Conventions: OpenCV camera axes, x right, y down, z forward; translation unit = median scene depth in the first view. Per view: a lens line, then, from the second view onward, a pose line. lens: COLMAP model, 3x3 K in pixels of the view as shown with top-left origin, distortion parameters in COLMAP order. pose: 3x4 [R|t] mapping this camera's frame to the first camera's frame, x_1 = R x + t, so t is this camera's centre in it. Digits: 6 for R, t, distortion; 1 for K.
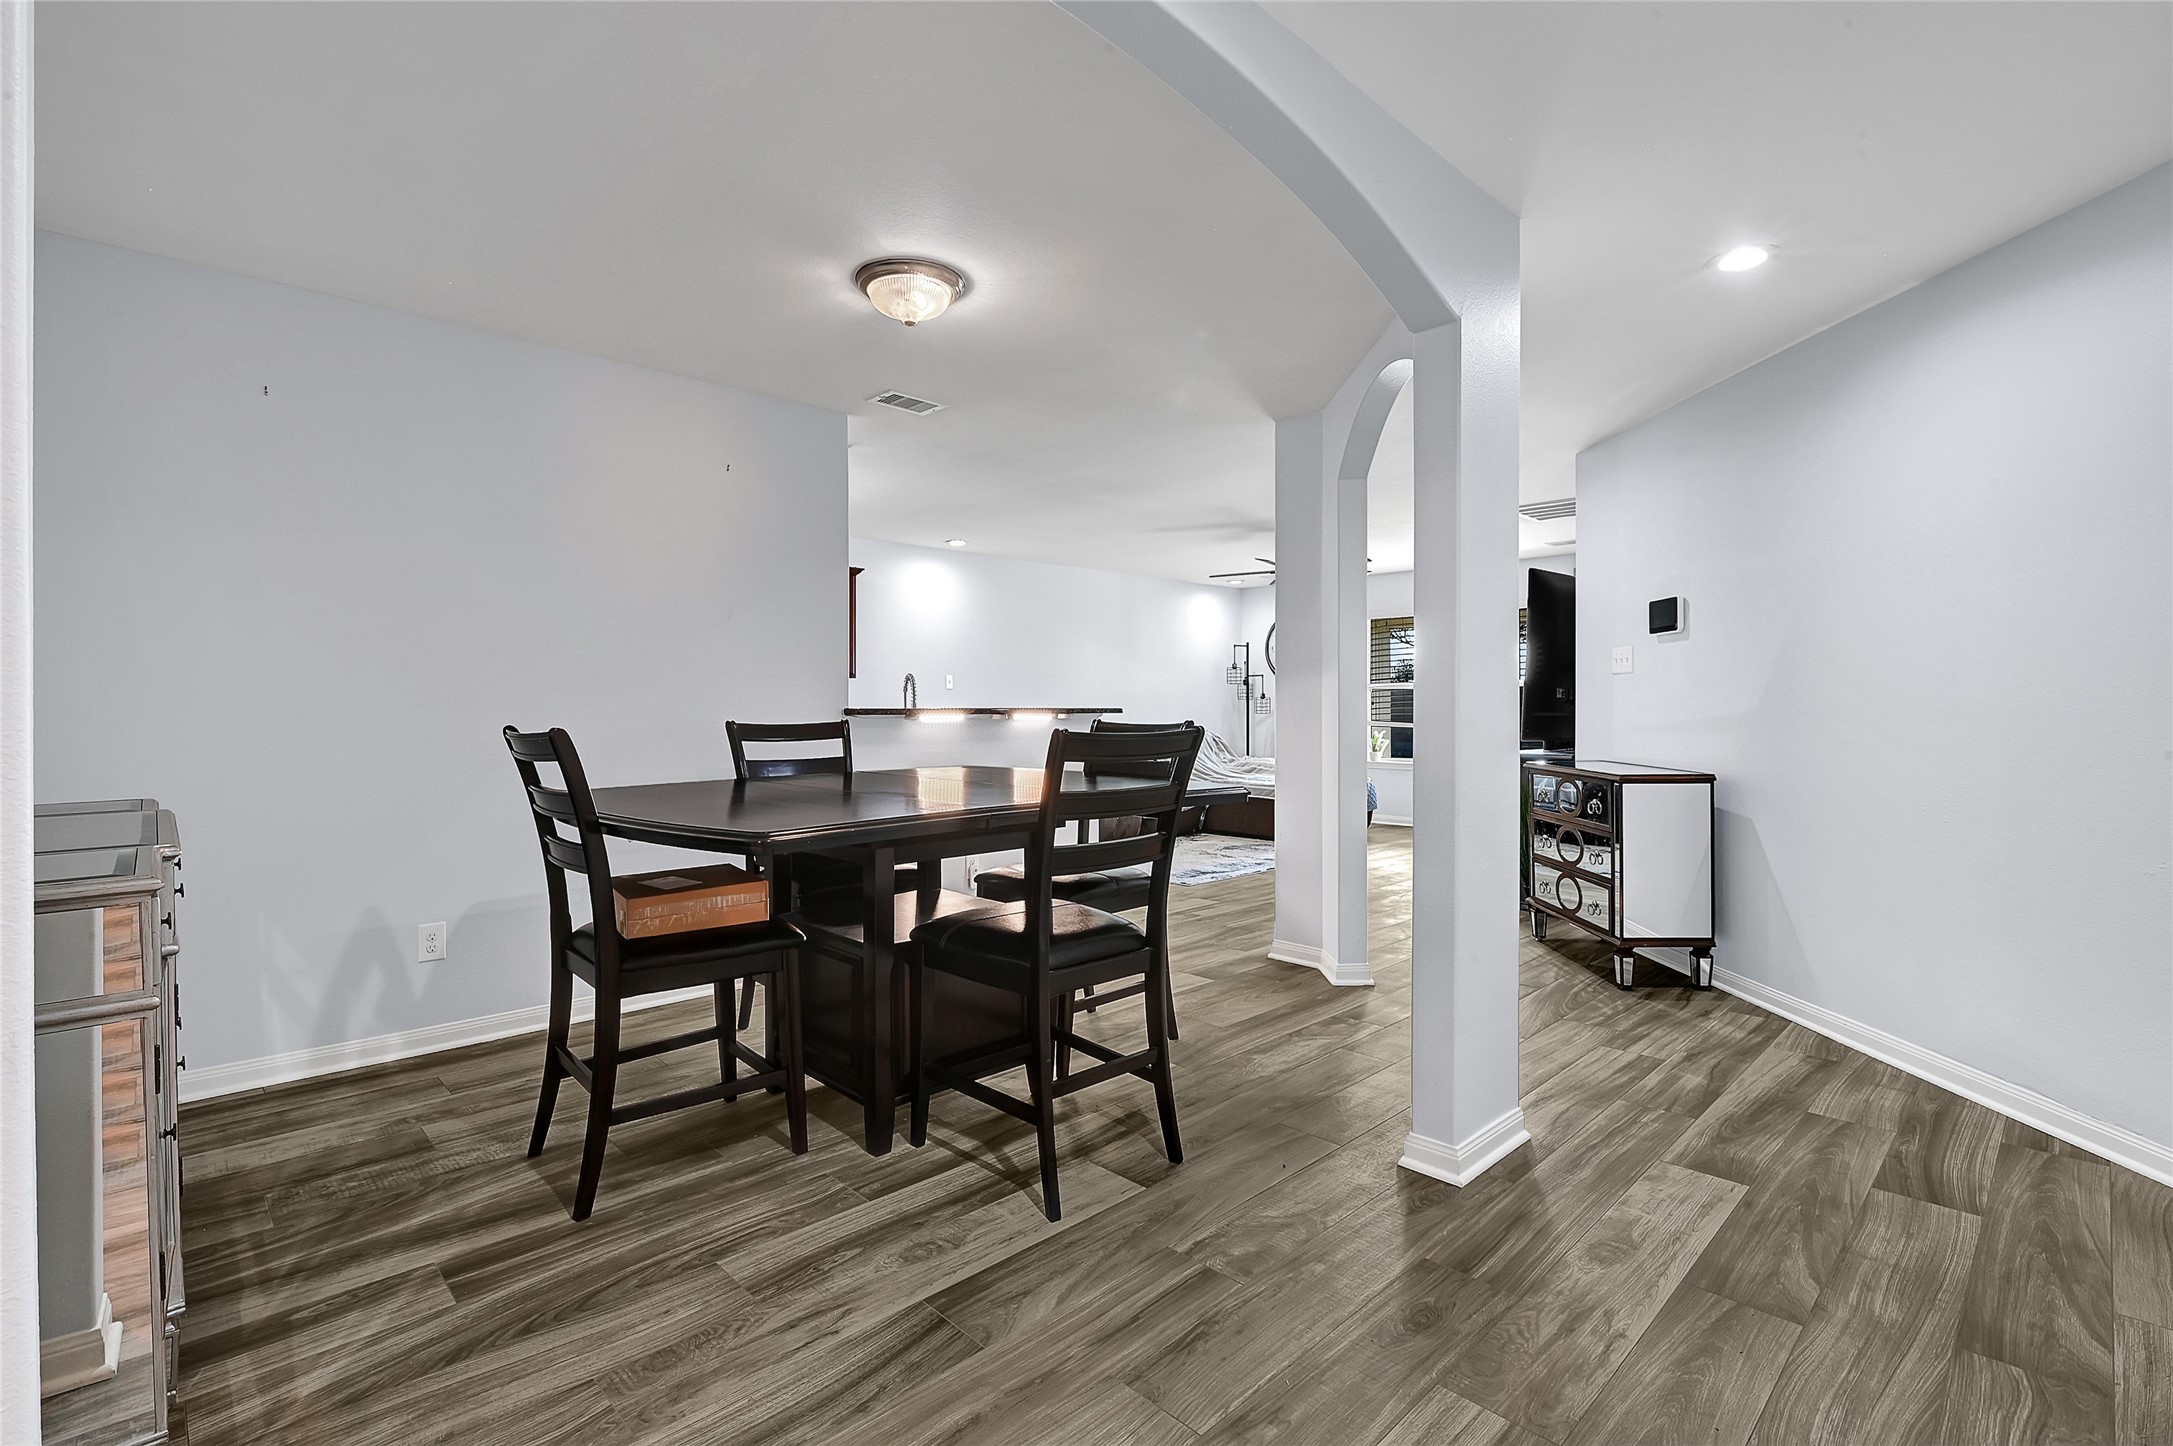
lens RADIAL K [[1046.1, 0, 1085.0], [0, 1046.1, 714.6], [0, 0, 1]] dist [-0.001399, 0.000463]
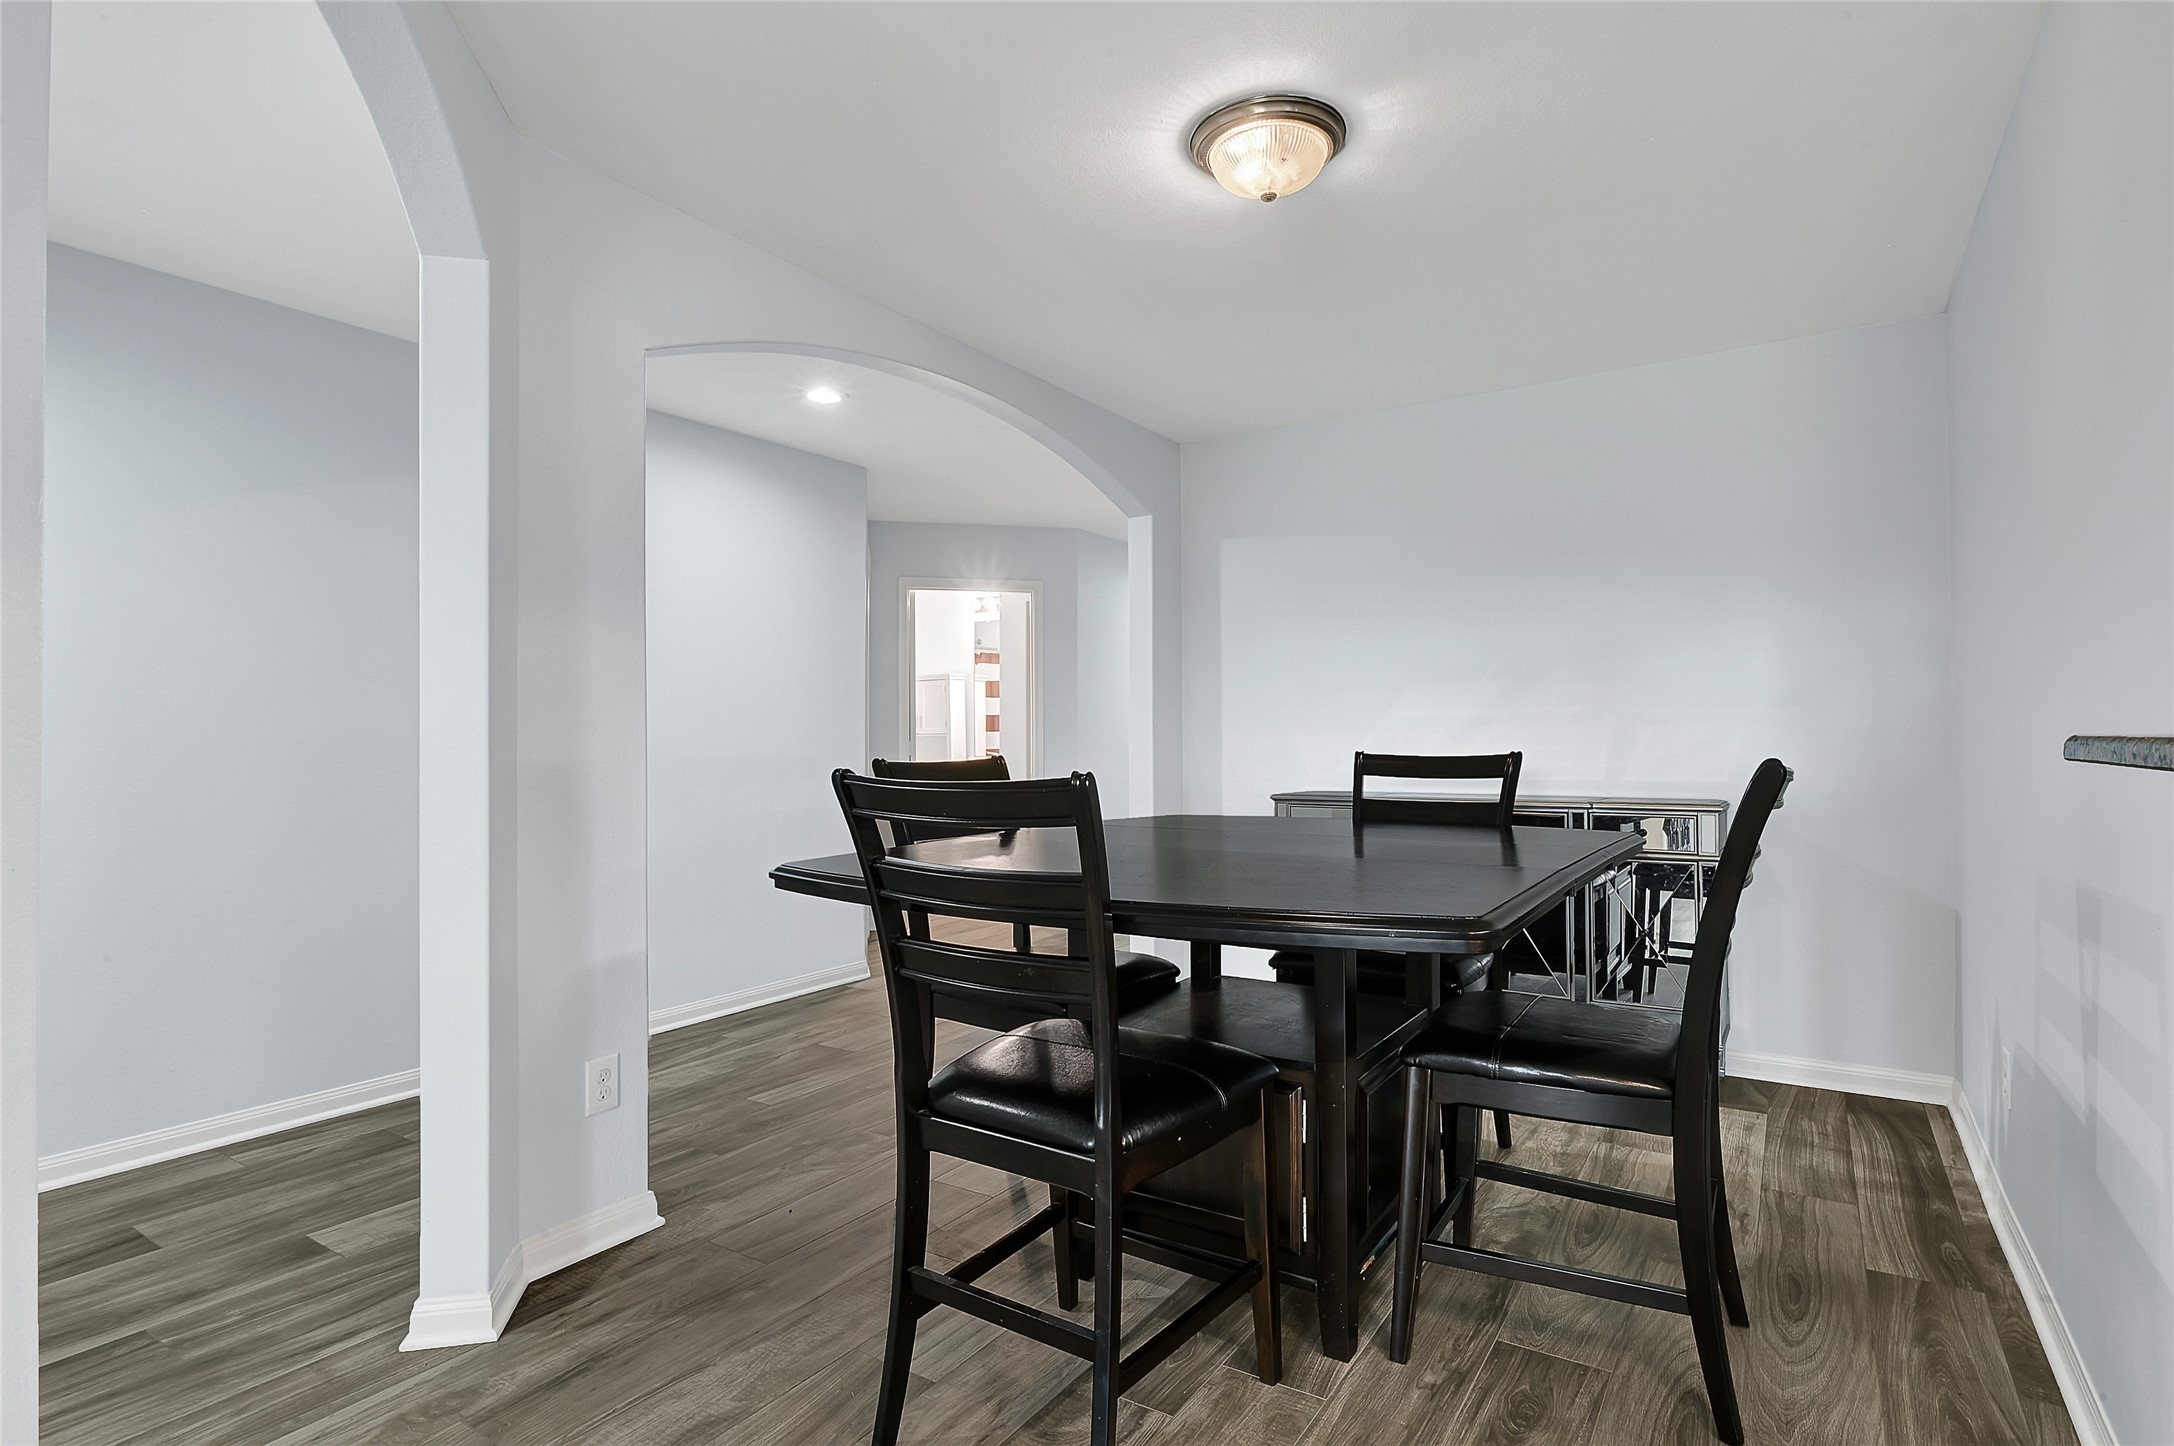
lens RADIAL K [[1123.6, 0, 1088.0], [0, 1123.6, 730.0], [0, 0, 1]] dist [0.001356, 0.000275]
pose [[-0.978169, 0.007748, -0.207669, 0.113503], [0.007998, 0.999968, -0.000361, -0.010748], [0.207659, -0.002014, -0.978199, 1.778125]]
